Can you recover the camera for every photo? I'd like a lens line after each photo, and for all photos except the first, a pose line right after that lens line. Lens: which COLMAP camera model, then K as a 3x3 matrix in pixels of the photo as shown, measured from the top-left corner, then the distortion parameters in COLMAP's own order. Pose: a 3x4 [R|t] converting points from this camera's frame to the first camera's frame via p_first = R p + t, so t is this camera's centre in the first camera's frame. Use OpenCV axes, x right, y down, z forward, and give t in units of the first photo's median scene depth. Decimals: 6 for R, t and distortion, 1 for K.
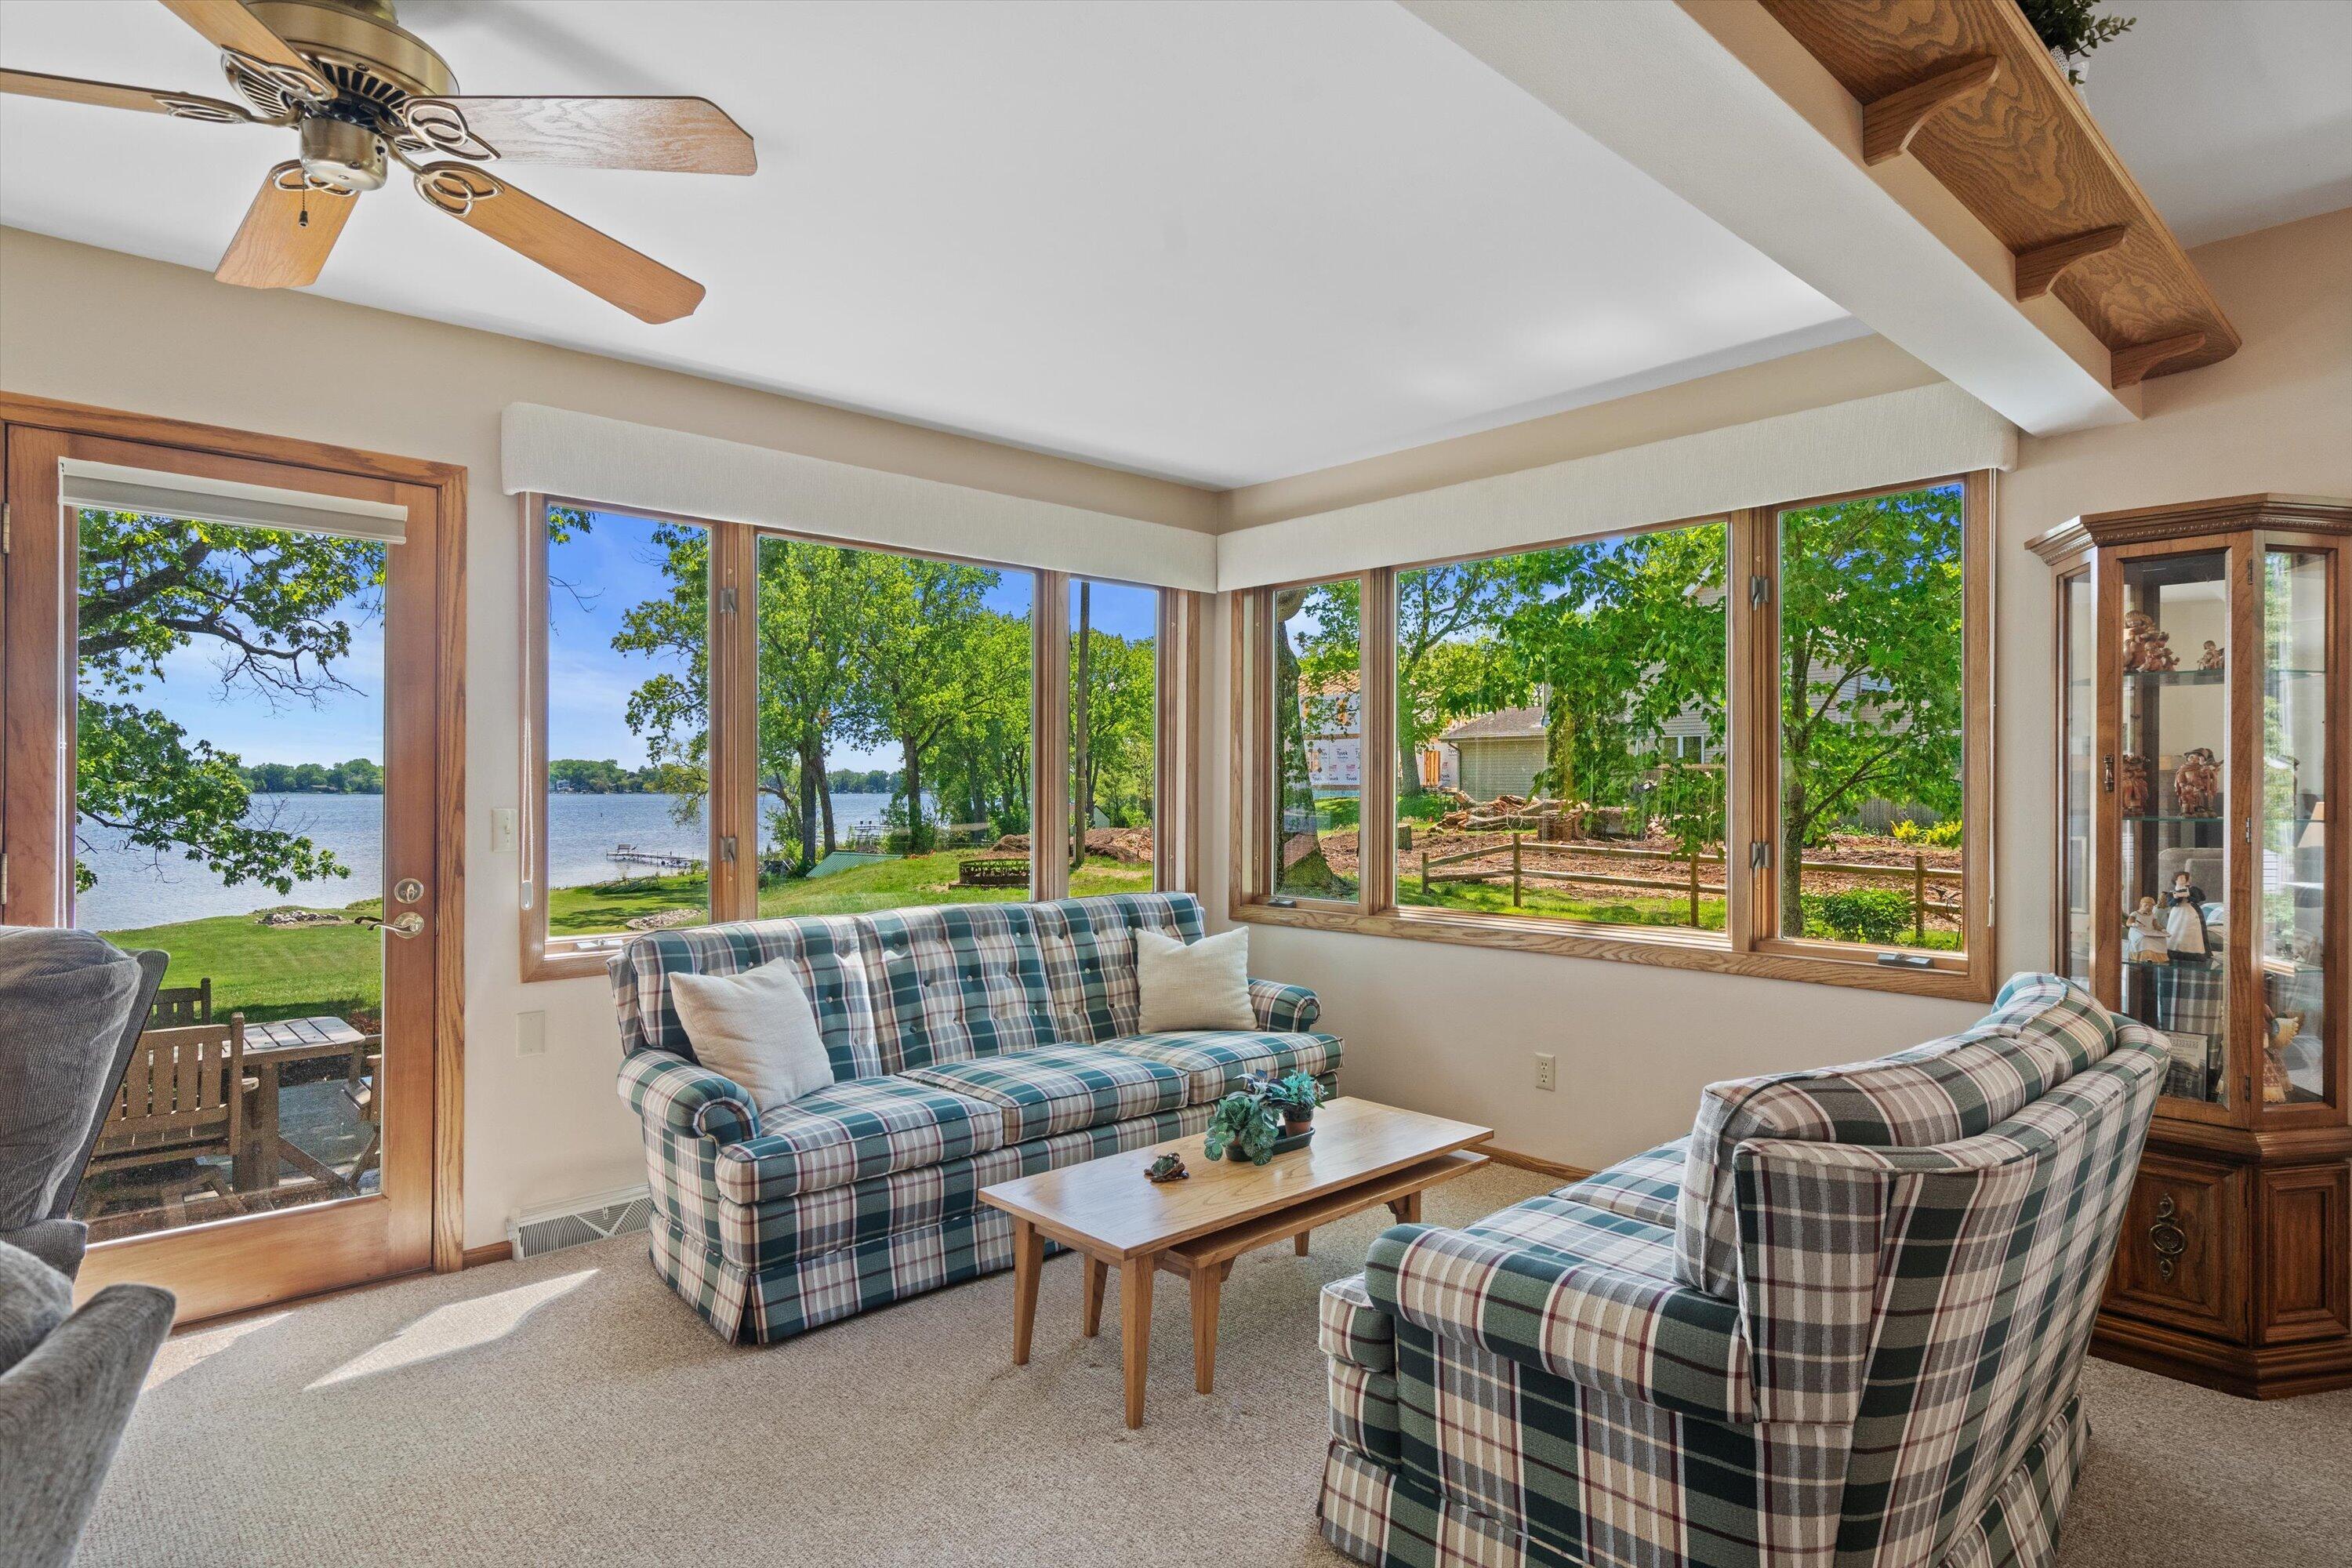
lens RADIAL K [[1256.6, 0, 1176.0], [0, 1256.6, 784.0], [0, 0, 1]] dist [0.002234, 0.001018]
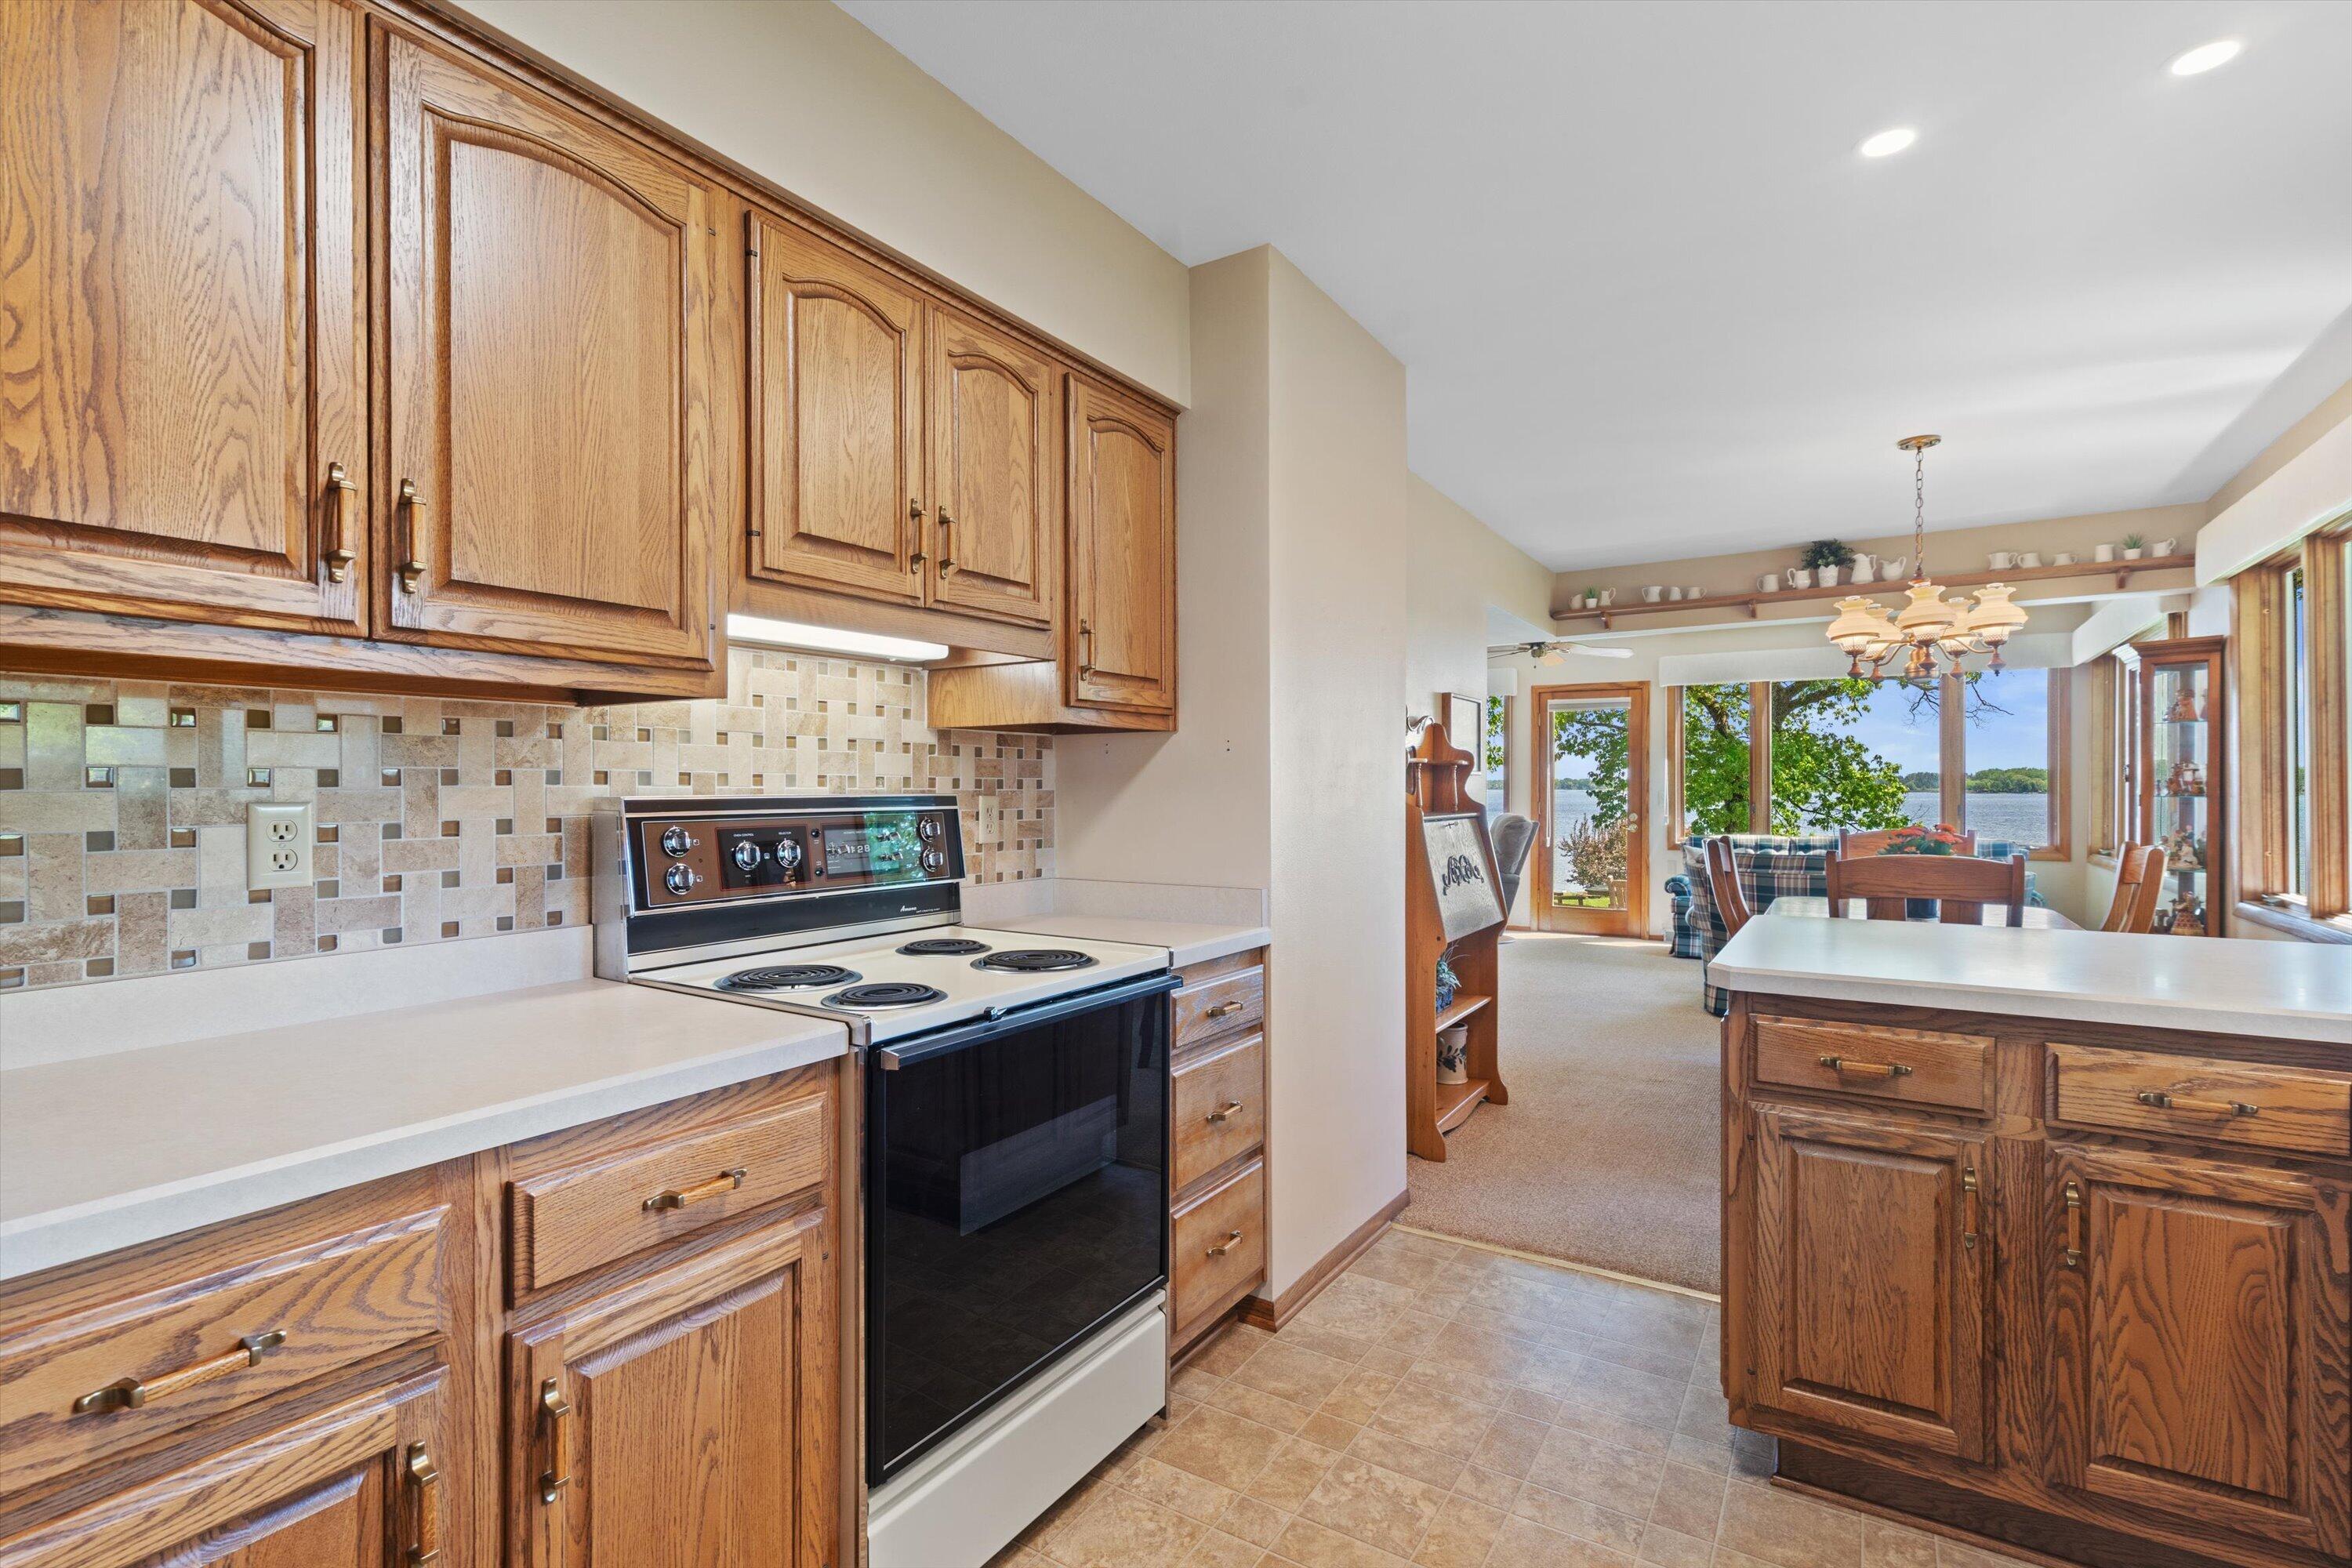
lens RADIAL K [[1103.1, 0, 1174.8], [0, 1103.1, 791.2], [0, 0, 1]] dist [0.002087, 0.001140]
pose [[0.255631, 0.000958, -0.966774, 1.462439], [0.004404, 0.999988, 0.002156, 0.006037], [0.966764, -0.004809, 0.255624, -0.680768]]
